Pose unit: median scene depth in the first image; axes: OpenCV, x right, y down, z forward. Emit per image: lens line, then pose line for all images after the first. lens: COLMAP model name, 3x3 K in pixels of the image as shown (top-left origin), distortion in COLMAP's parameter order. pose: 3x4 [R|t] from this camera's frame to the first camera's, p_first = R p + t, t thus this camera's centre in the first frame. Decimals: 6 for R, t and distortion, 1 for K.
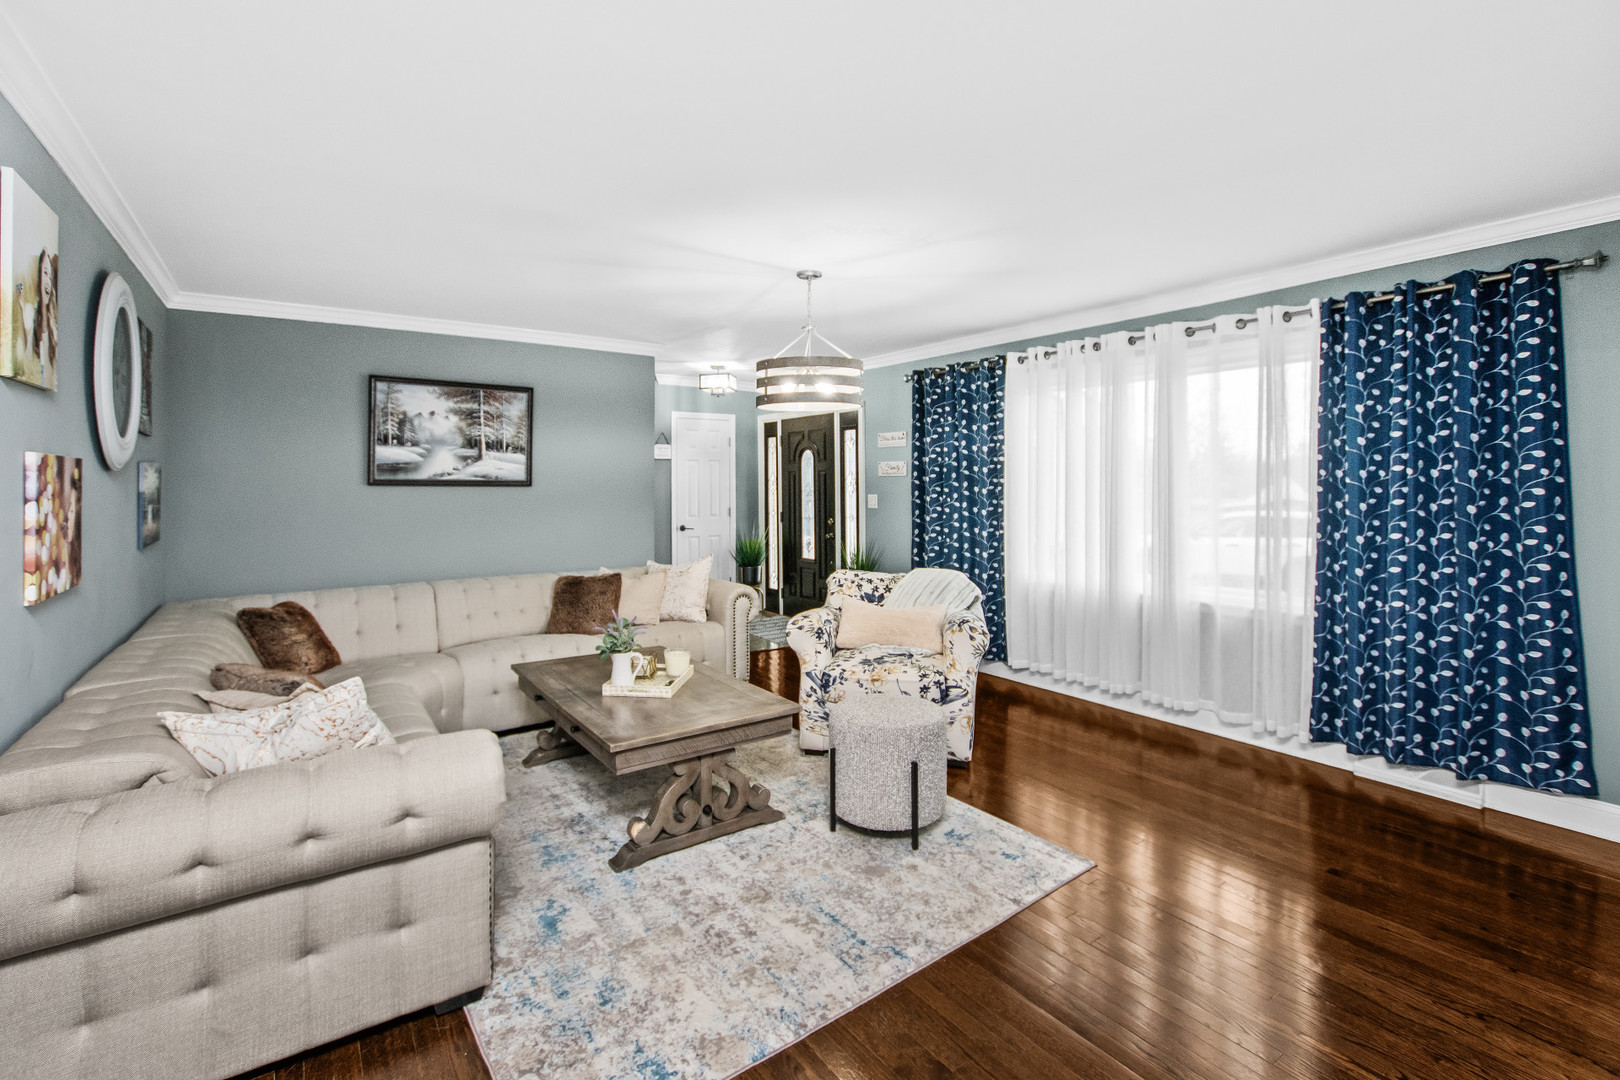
lens RADIAL K [[728.0, 0, 808.1], [0, 728.0, 481.2], [0, 0, 1]] dist [-0.011504, -0.000627]
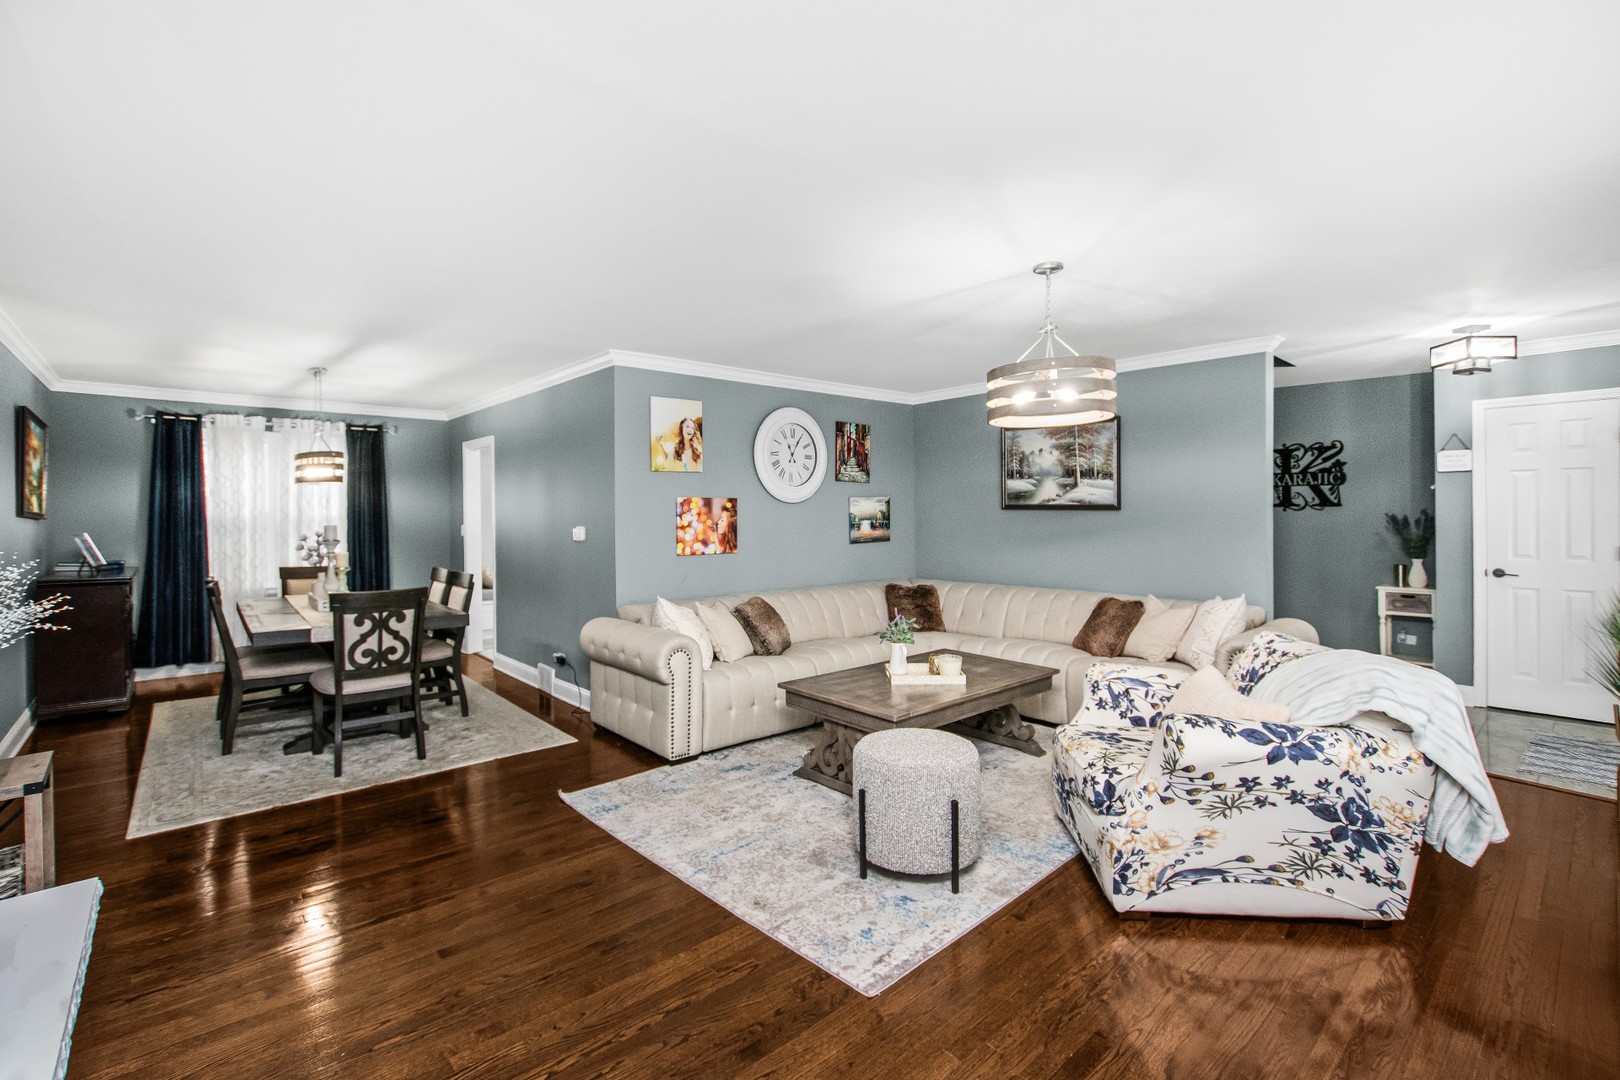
lens RADIAL K [[728.0, 0, 818.7], [0, 728.0, 515.2], [0, 0, 1]] dist [-0.011504, -0.000627]
pose [[0.117723, 0.005819, -0.993029, 0.658228], [0.007195, 0.999952, 0.006713, 0.004530], [0.993020, -0.007935, 0.117675, 0.487957]]
